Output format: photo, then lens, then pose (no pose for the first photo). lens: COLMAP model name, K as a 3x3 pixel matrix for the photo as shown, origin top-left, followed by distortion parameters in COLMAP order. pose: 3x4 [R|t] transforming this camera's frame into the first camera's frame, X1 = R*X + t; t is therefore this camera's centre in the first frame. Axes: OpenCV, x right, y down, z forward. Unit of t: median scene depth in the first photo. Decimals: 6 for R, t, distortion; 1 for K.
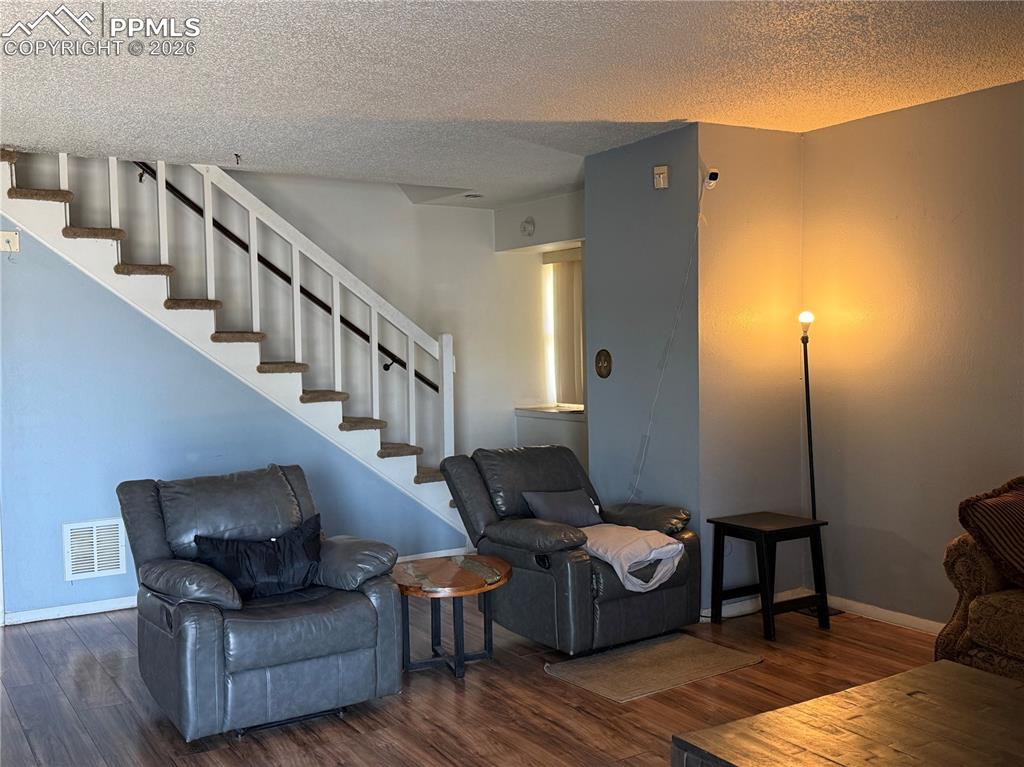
lens RADIAL K [[1012.4, 0, 509.4], [0, 1012.4, 380.3], [0, 0, 1]] dist [0.095849, 0.000000]
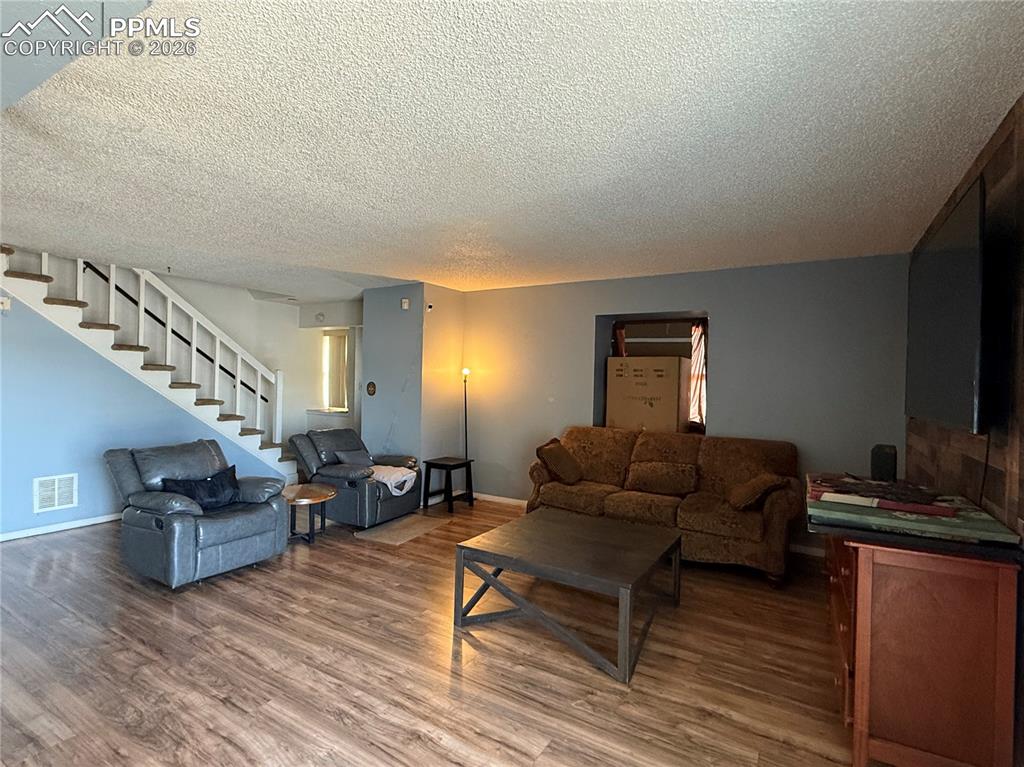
lens RADIAL K [[512.3, 0, 514.8], [0, 512.3, 381.8], [0, 0, 1]] dist [0.000041, -0.000118]
pose [[0.888806, 0.034631, 0.456974, -0.150671], [-0.021413, 0.999190, -0.034074, -0.001609], [-0.457783, 0.020500, 0.888827, -0.081712]]
